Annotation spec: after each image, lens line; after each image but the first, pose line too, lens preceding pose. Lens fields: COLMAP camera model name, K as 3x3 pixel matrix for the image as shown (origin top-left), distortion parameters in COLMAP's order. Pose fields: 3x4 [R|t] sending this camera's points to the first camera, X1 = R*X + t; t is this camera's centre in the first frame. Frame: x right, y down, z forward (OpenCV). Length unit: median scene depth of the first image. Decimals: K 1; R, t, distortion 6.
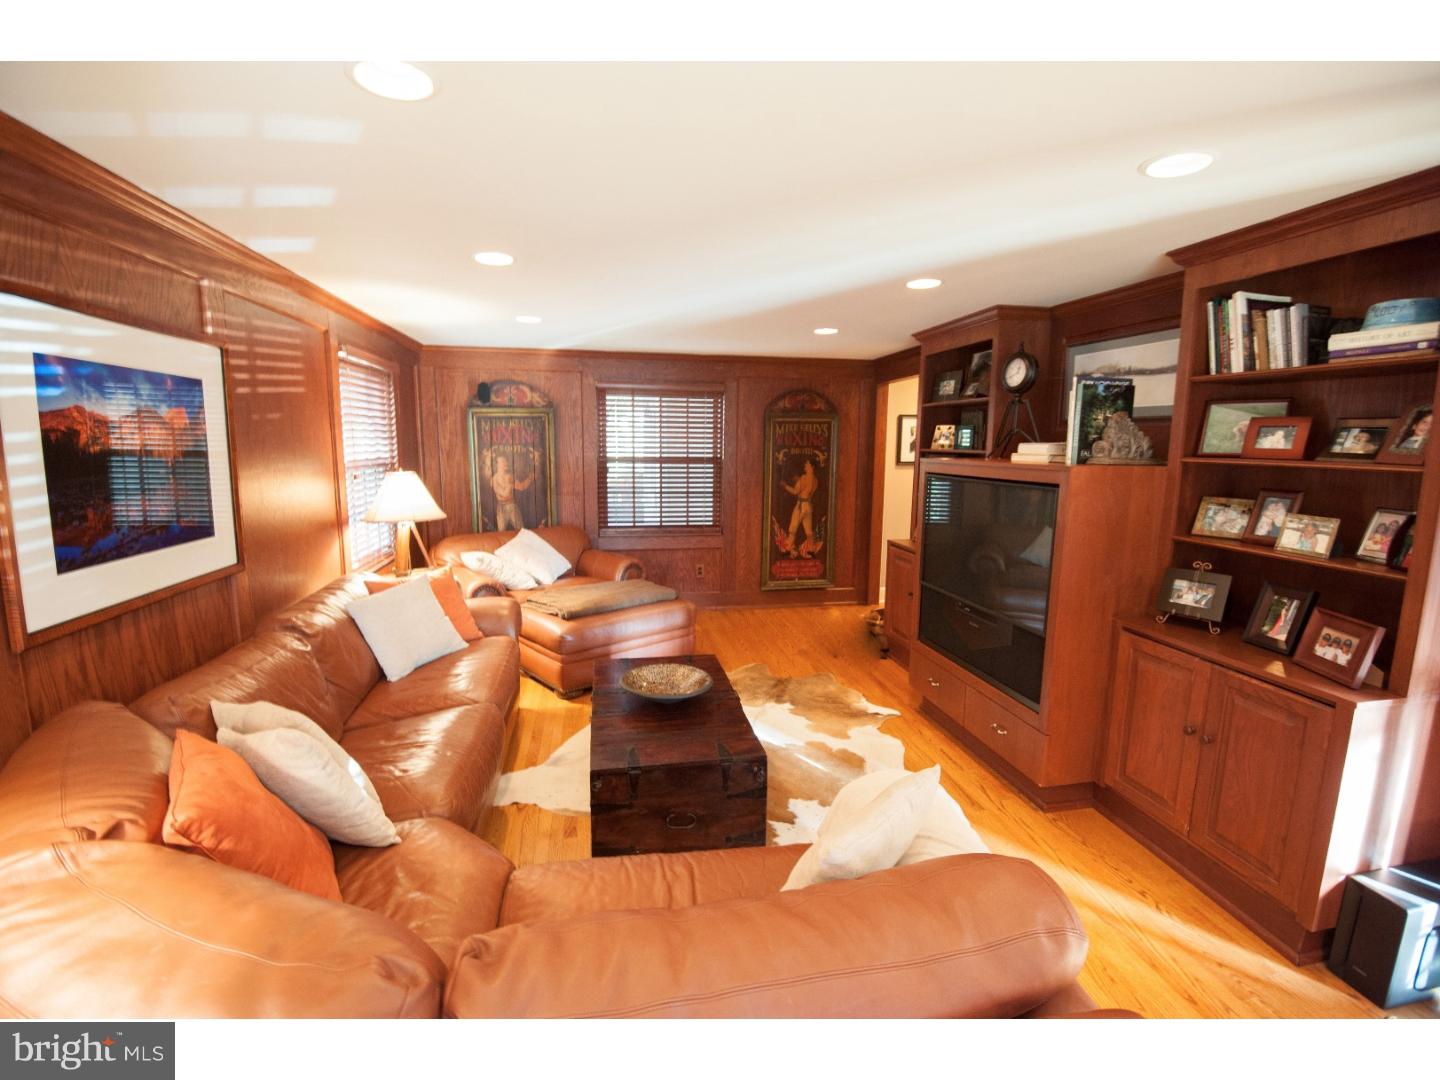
lens RADIAL K [[654.7, 0, 721.0], [0, 654.7, 540.6], [0, 0, 1]] dist [-0.017474, -0.008626]
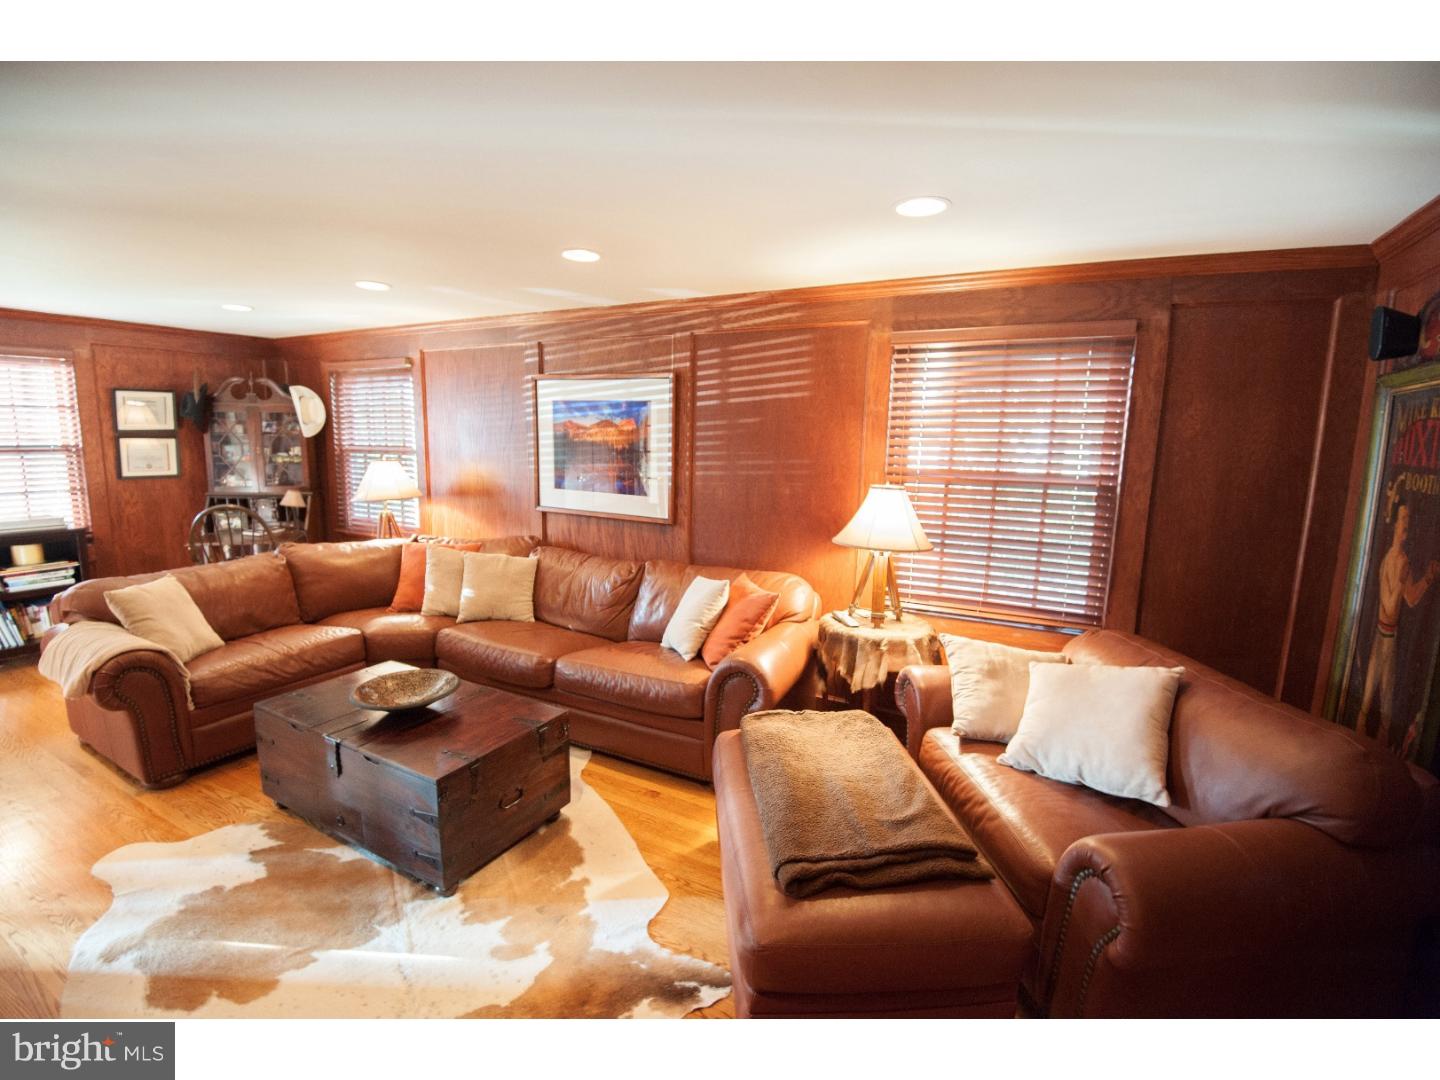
lens RADIAL K [[654.7, 0, 715.0], [0, 654.7, 542.6], [0, 0, 1]] dist [-0.017474, -0.008626]
pose [[-0.629166, 0.096152, -0.771301, 0.495117], [-0.145213, 0.960307, 0.238167, -0.394188], [0.763586, 0.261849, -0.590230, 2.684469]]
